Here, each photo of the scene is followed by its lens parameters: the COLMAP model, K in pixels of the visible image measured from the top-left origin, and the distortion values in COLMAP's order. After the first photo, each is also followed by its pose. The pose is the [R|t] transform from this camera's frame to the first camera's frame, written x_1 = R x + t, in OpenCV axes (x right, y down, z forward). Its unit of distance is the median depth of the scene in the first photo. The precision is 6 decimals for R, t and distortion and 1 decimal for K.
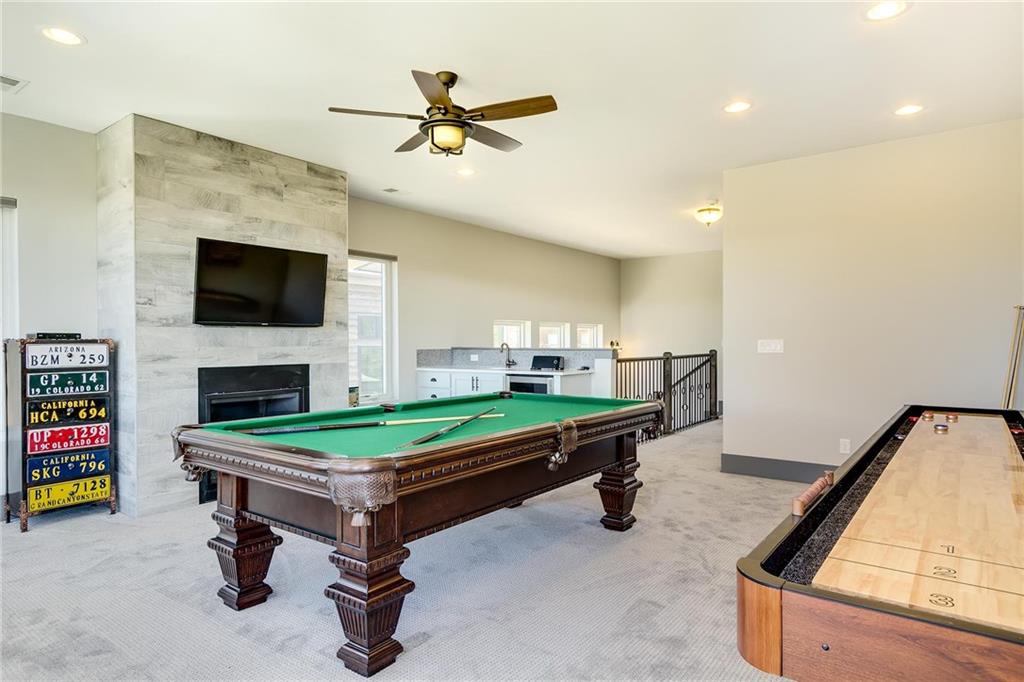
lens RADIAL K [[599.7, 0, 511.7], [0, 599.7, 342.0], [0, 0, 1]] dist [-0.002421, 0.006147]
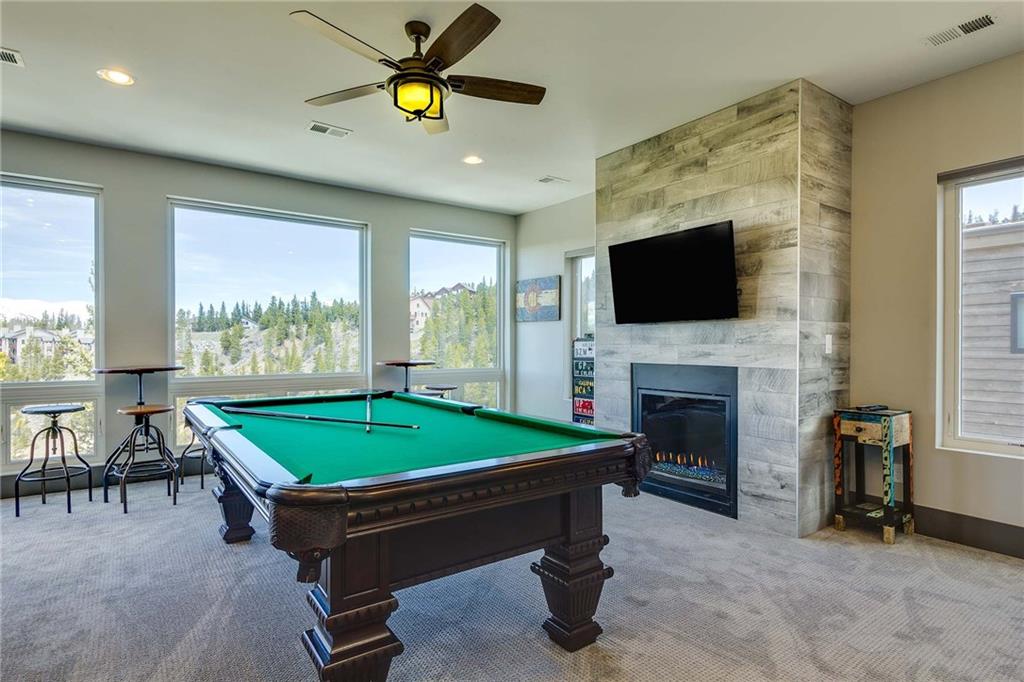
lens RADIAL K [[539.3, 0, 502.6], [0, 539.3, 341.8], [0, 0, 1]] dist [0.021183, -0.002774]
pose [[-0.311946, -0.000685, -0.950100, 0.447567], [0.000390, 1.000000, -0.000849, 0.005047], [0.950100, -0.000636, -0.311945, 1.010913]]
